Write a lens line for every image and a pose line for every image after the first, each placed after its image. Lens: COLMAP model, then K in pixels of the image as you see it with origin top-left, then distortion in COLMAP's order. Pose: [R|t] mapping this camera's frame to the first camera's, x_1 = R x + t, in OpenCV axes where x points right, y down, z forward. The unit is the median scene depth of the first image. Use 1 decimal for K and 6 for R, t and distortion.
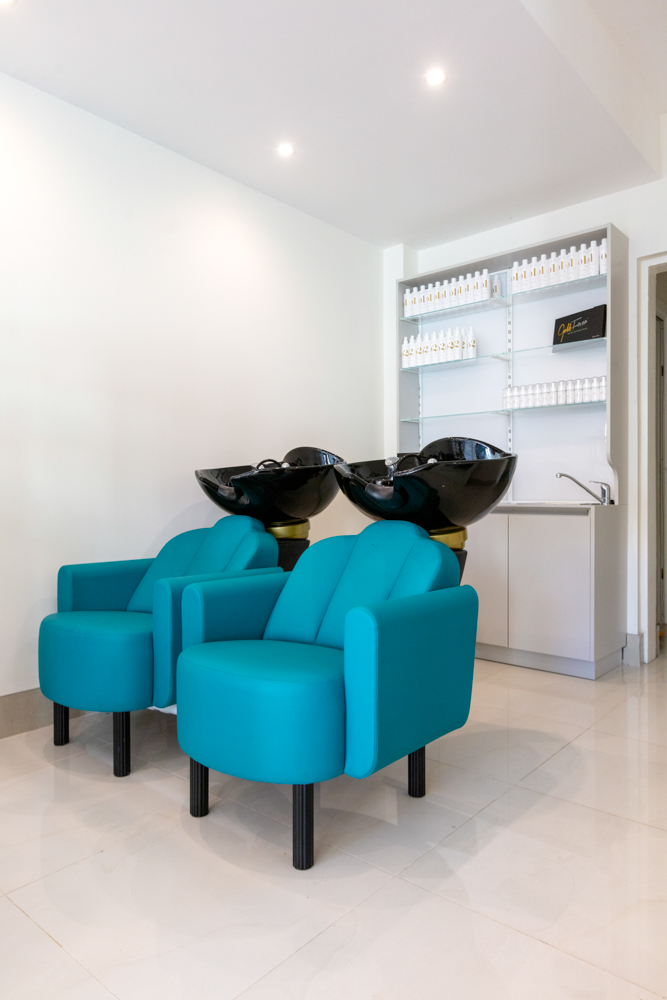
lens RADIAL K [[651.4, 0, 334.0], [0, 651.4, 495.0], [0, 0, 1]] dist [0.004130, 0.000614]
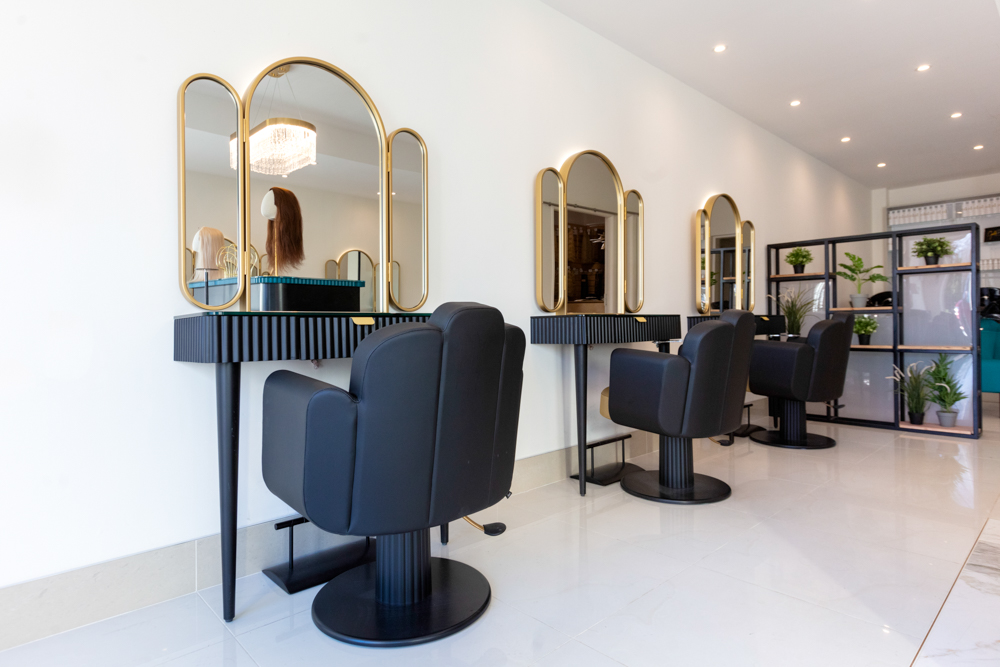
lens RADIAL K [[560.0, 0, 499.8], [0, 560.0, 318.9], [0, 0, 1]] dist [-0.002652, -0.001055]
pose [[0.995043, -0.008070, -0.099117, -1.108365], [0.006697, 0.999877, -0.014183, 0.038637], [0.099219, 0.013449, 0.994975, -1.001896]]
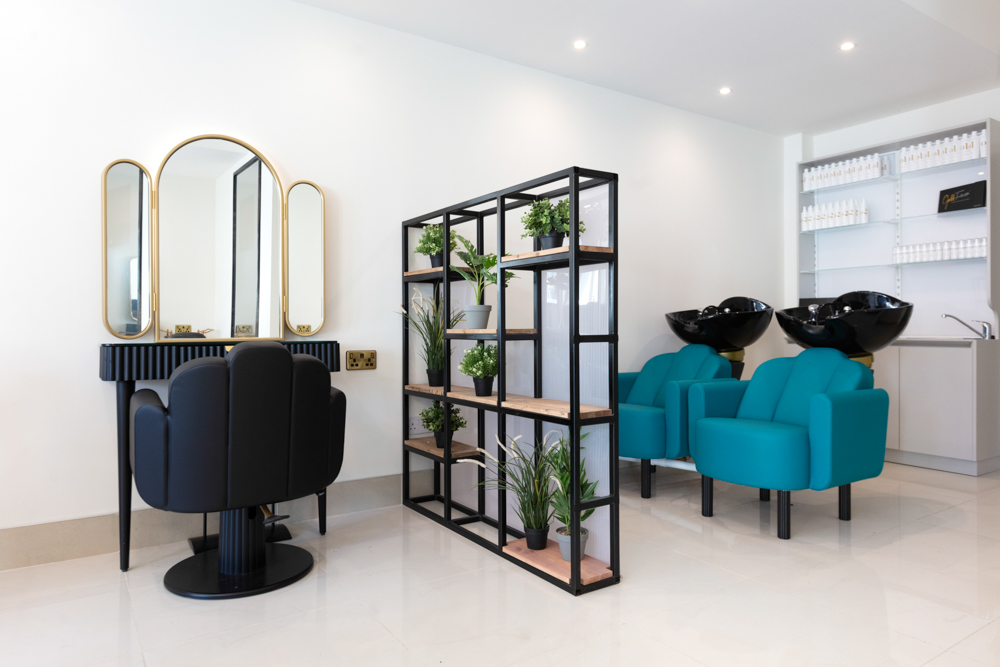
lens RADIAL K [[633.9, 0, 496.2], [0, 633.9, 324.4], [0, 0, 1]] dist [-0.003606, -0.005930]
pose [[0.961607, 0.000700, -0.274428, -0.156189], [-0.003384, 0.999951, -0.009307, 0.000644], [0.274408, 0.009878, 0.961563, -0.422158]]
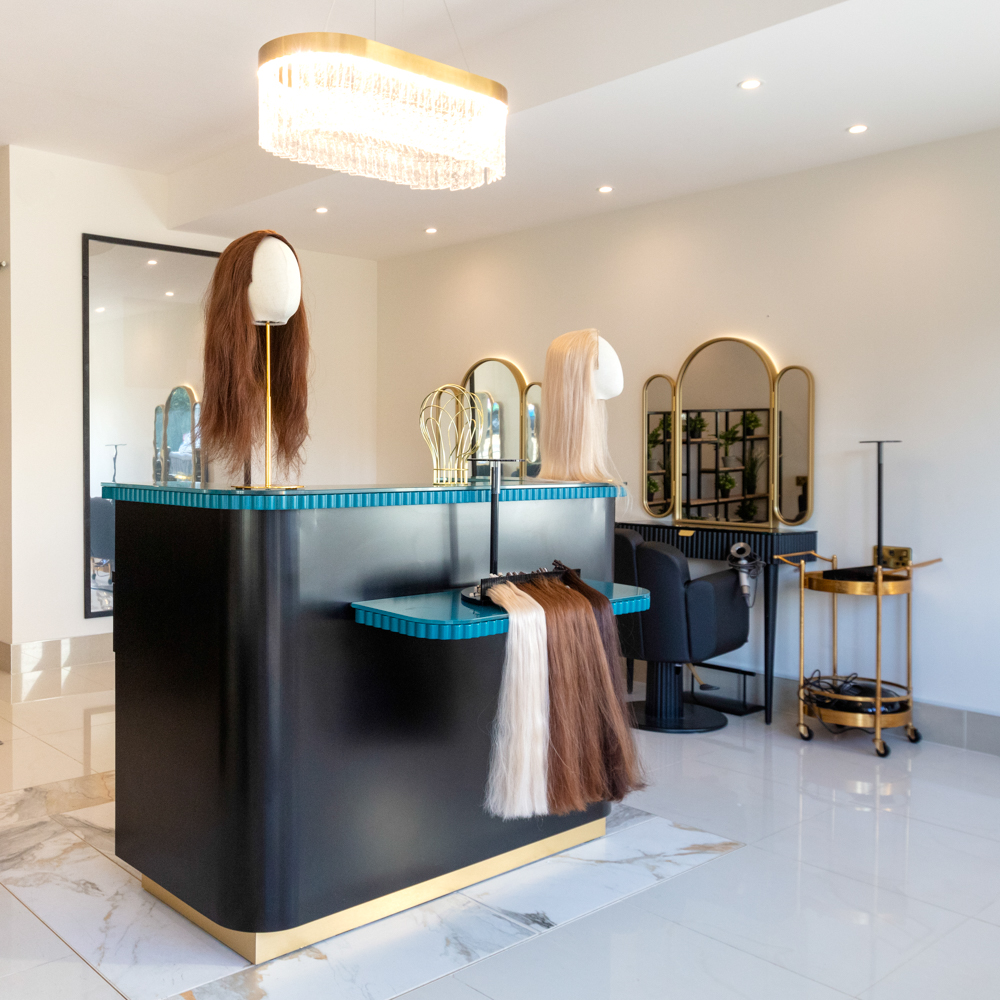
lens RADIAL K [[1040.1, 0, 365.3], [0, 1040.1, 473.4], [0, 0, 1]] dist [0.003460, 0.042053]
pose [[0.173278, -0.018565, 0.984698, -1.520862], [-0.000518, 0.999820, 0.018941, -0.076816], [-0.984873, -0.003792, 0.173237, -0.875418]]
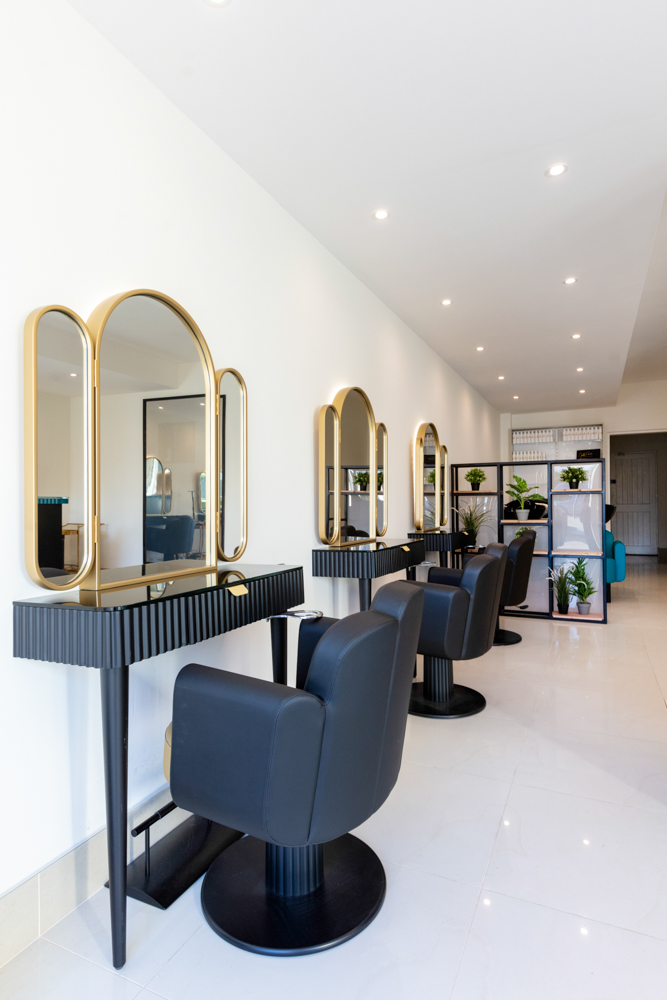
lens RADIAL K [[542.0, 0, 333.5], [0, 542.0, 500.0], [0, 0, 1]] dist [-0.002185, 0.000077]
pose [[0.963589, -0.004497, 0.267350, -1.334763], [0.009002, 0.999837, -0.015627, -0.038701], [-0.267236, 0.017465, 0.963473, -0.970358]]
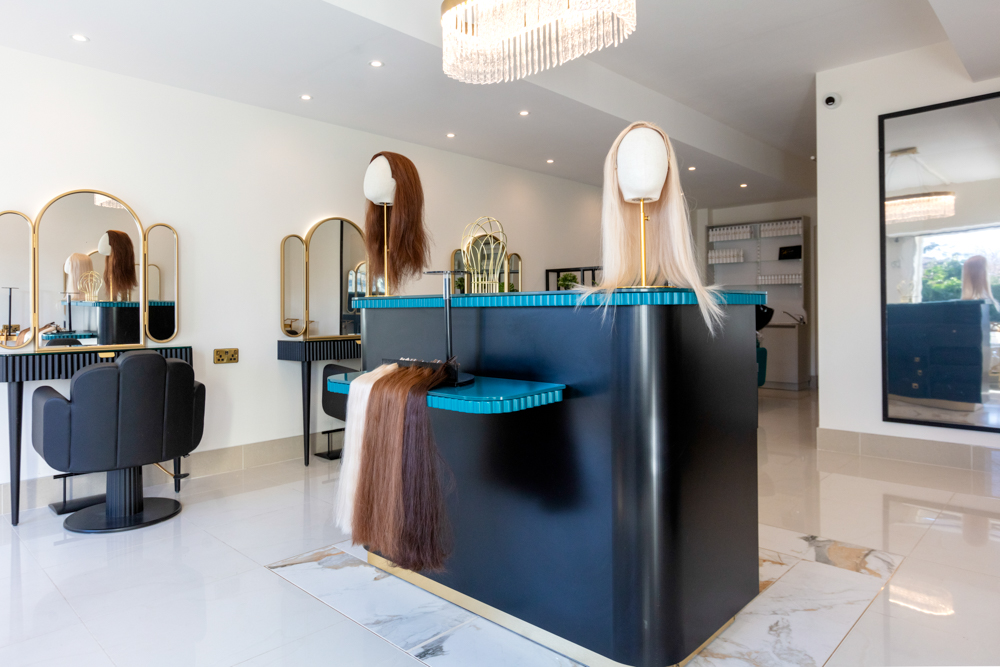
lens RADIAL K [[614.5, 0, 504.3], [0, 614.5, 299.9], [0, 0, 1]] dist [0.100612, -0.120057]
pose [[0.999071, -0.002843, -0.043000, -0.623352], [0.001995, 0.999803, -0.019757, -0.032846], [0.043047, 0.019653, 0.998880, -1.451009]]
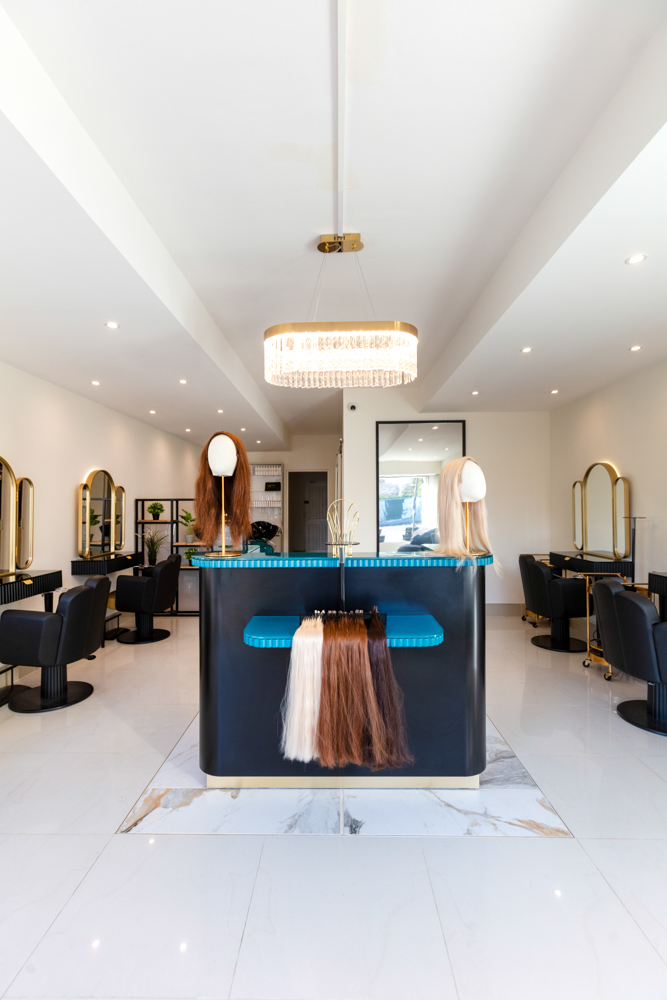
lens RADIAL K [[461.4, 0, 326.5], [0, 461.4, 505.6], [0, 0, 1]] dist [0.019568, 0.000128]
pose [[0.771863, -0.000882, 0.635788, -1.118409], [0.009998, 0.999892, -0.010750, -0.116206], [-0.635710, 0.014654, 0.771789, -1.302692]]
